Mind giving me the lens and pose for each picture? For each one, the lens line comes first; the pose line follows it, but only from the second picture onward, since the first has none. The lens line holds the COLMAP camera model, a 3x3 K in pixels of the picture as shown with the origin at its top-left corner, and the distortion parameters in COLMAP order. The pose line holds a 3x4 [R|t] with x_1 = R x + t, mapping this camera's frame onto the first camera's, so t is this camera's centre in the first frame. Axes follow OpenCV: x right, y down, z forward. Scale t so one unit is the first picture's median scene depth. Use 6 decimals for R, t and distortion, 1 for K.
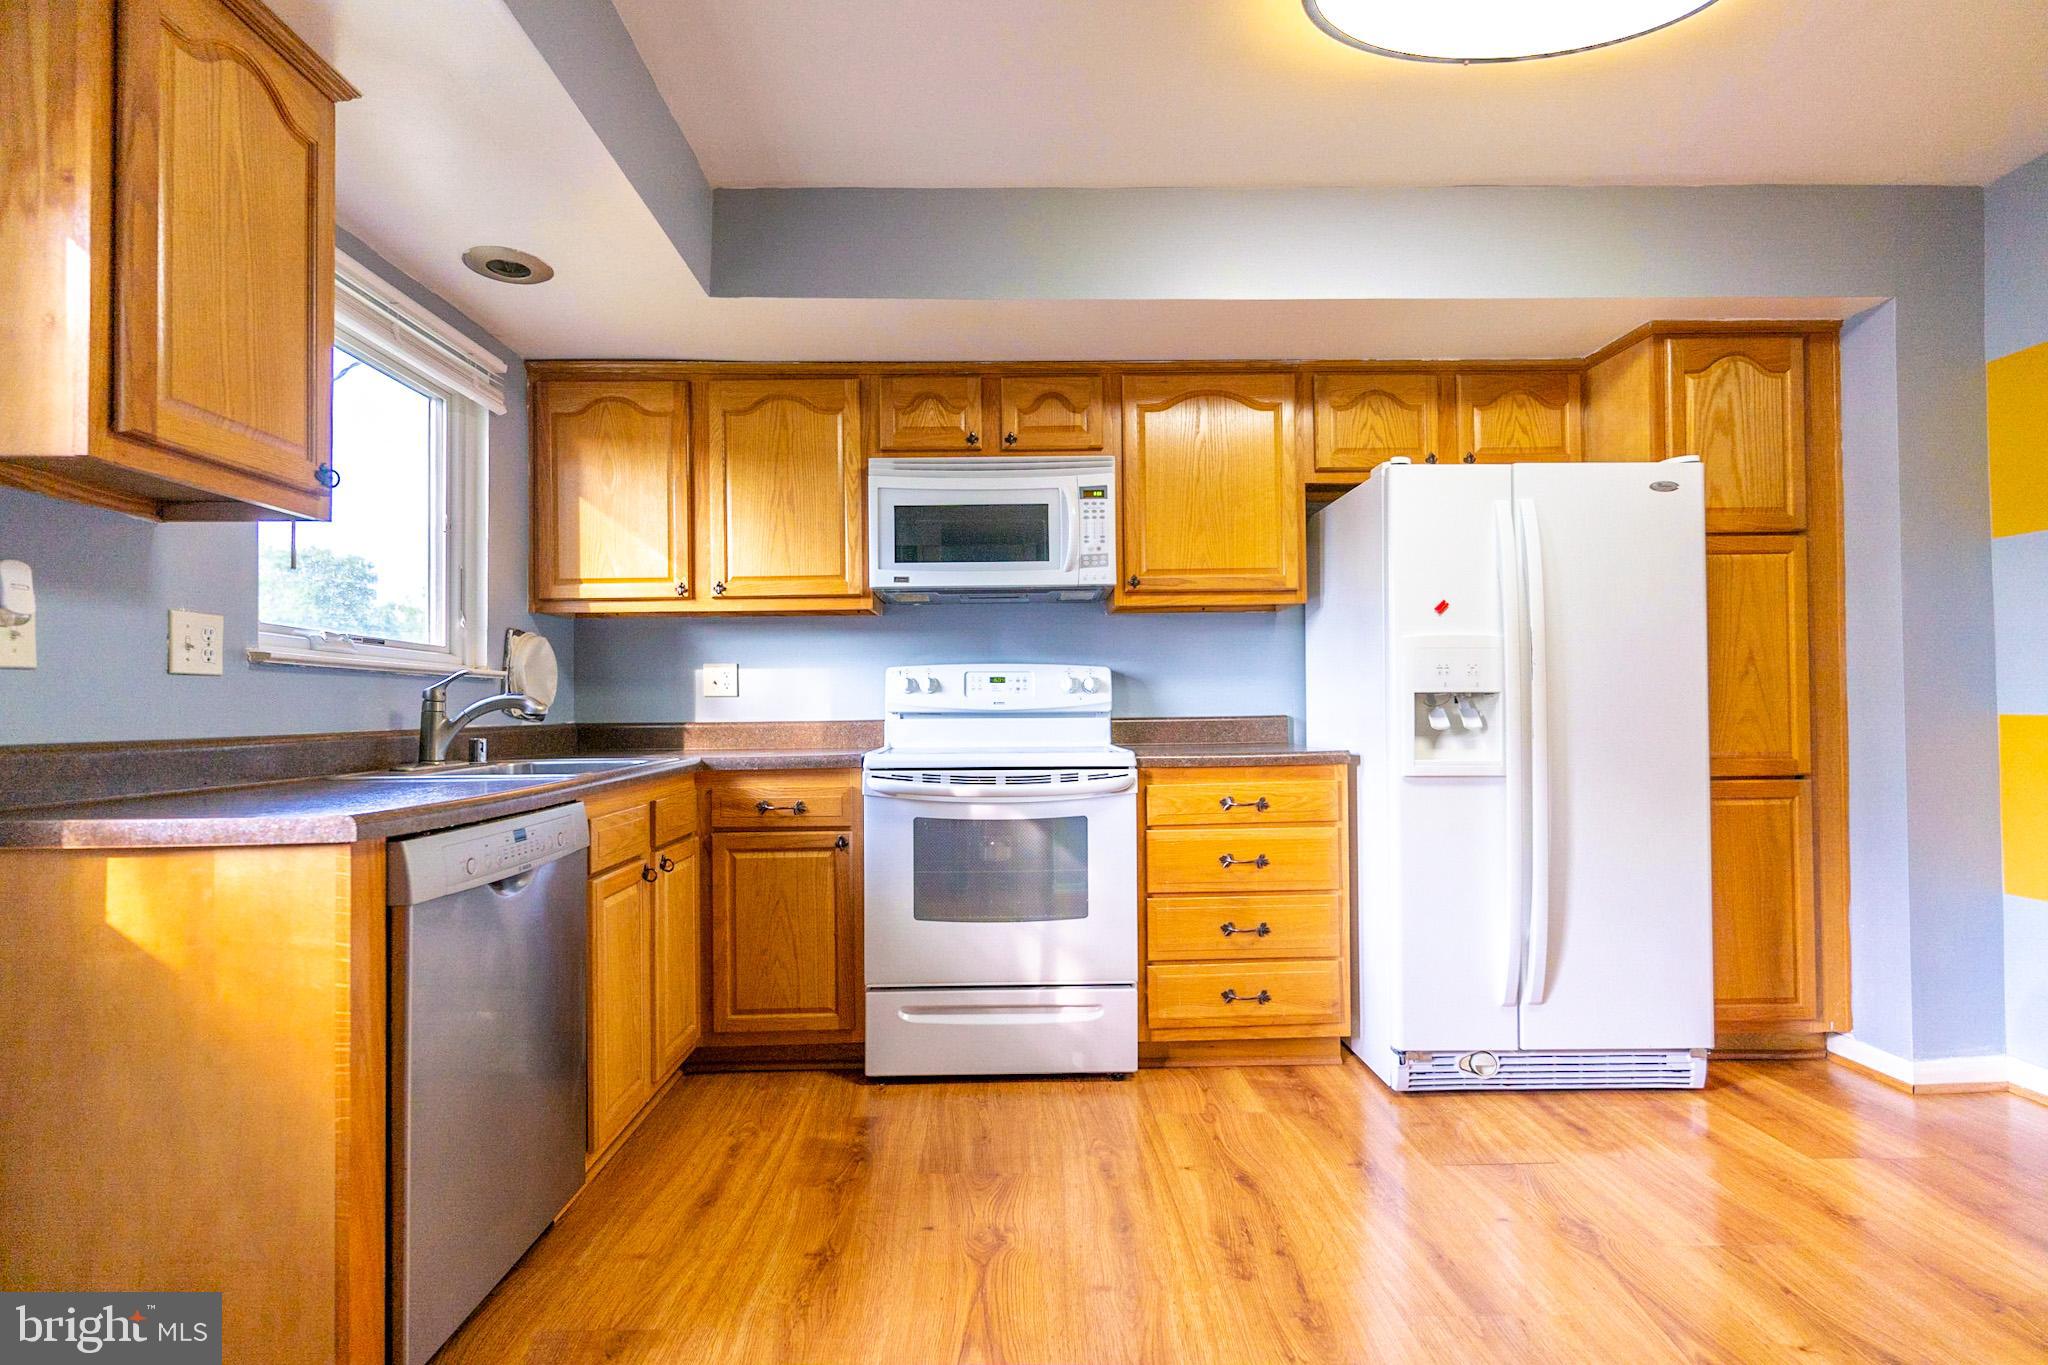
lens RADIAL K [[976.2, 0, 1015.9], [0, 976.2, 688.1], [0, 0, 1]] dist [0.004131, 0.000520]
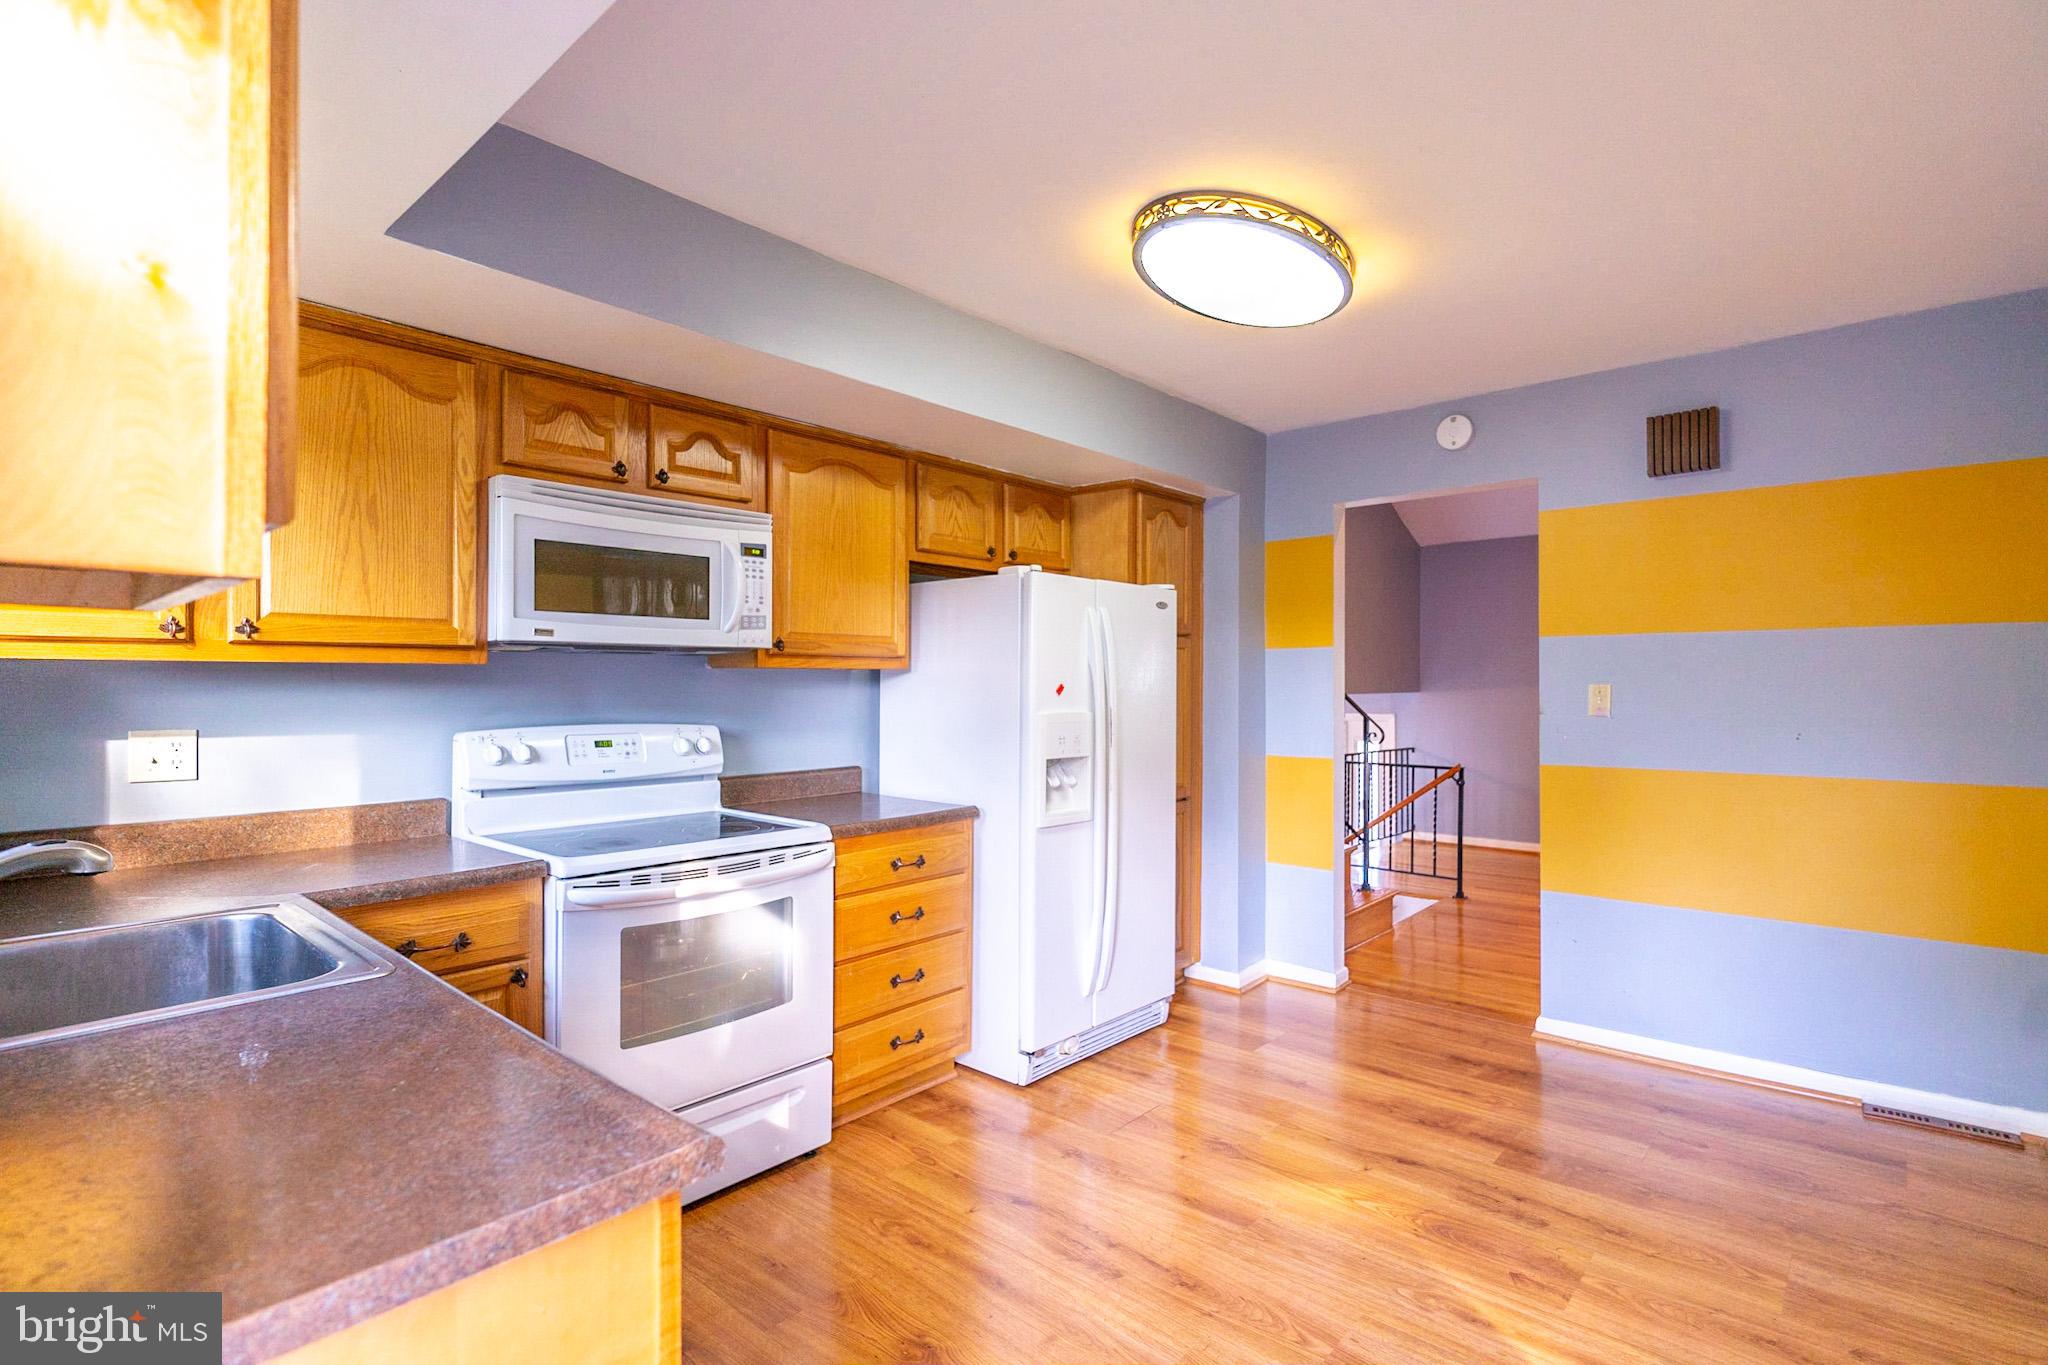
lens RADIAL K [[976.2, 0, 1015.9], [0, 976.2, 688.1], [0, 0, 1]] dist [0.004131, 0.000520]
pose [[0.680990, 0.008904, 0.732239, -0.459762], [-0.023431, 0.999679, 0.009636, -0.085094], [-0.731918, -0.023719, 0.680980, 0.170551]]
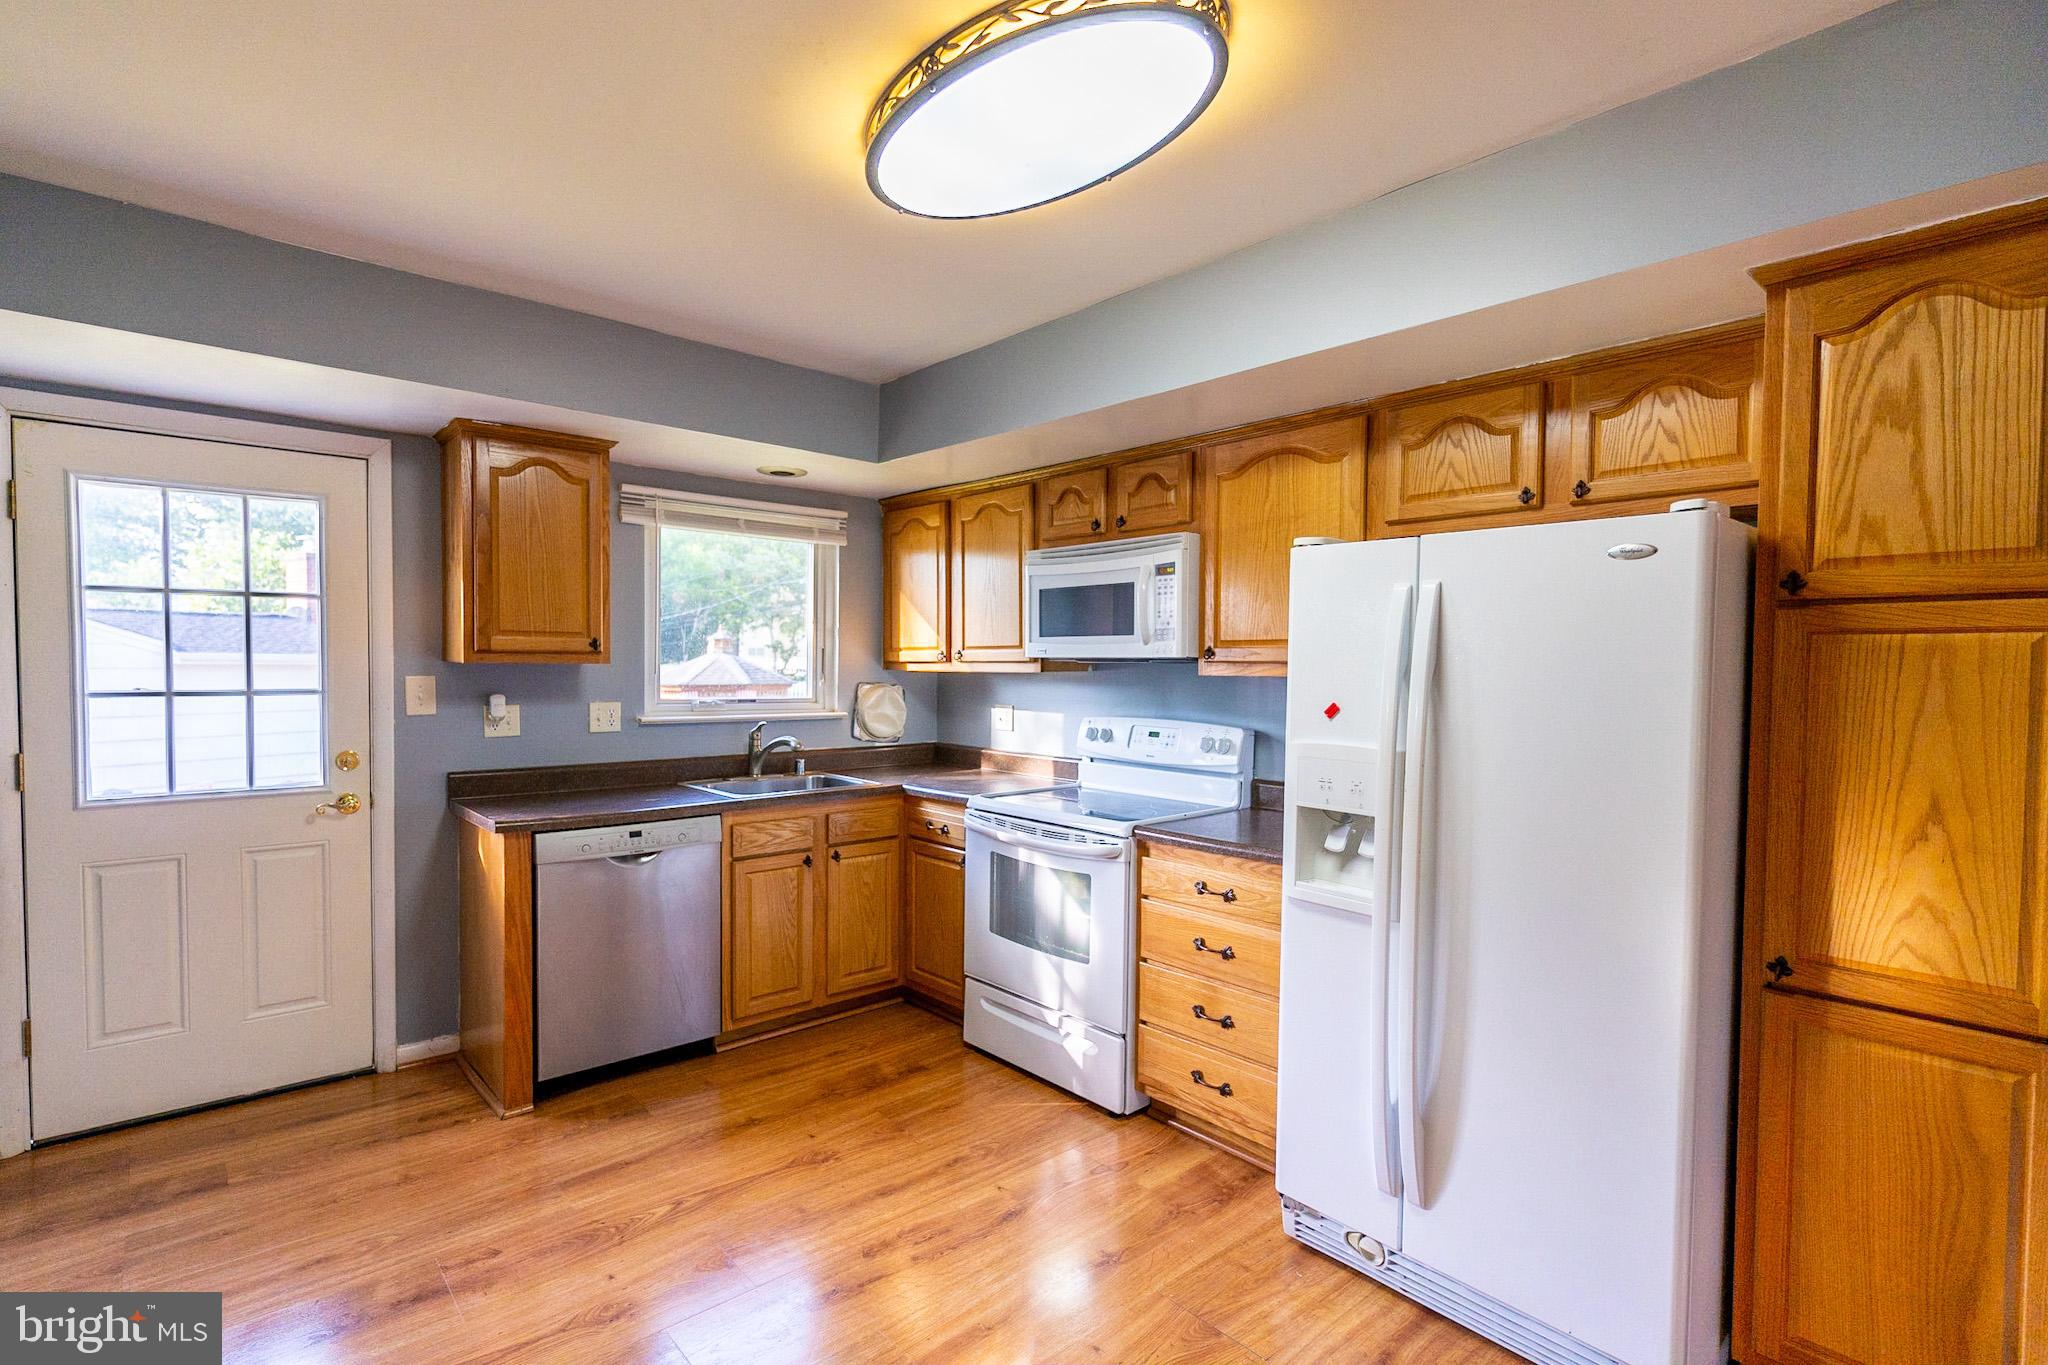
lens RADIAL K [[969.3, 0, 1018.4], [0, 969.3, 687.9], [0, 0, 1]] dist [-0.000221, 0.000013]
pose [[0.647620, 0.036793, -0.761075, 0.806635], [0.000685, 0.998805, 0.048868, -0.129349], [0.761963, -0.032169, 0.646821, 0.211928]]
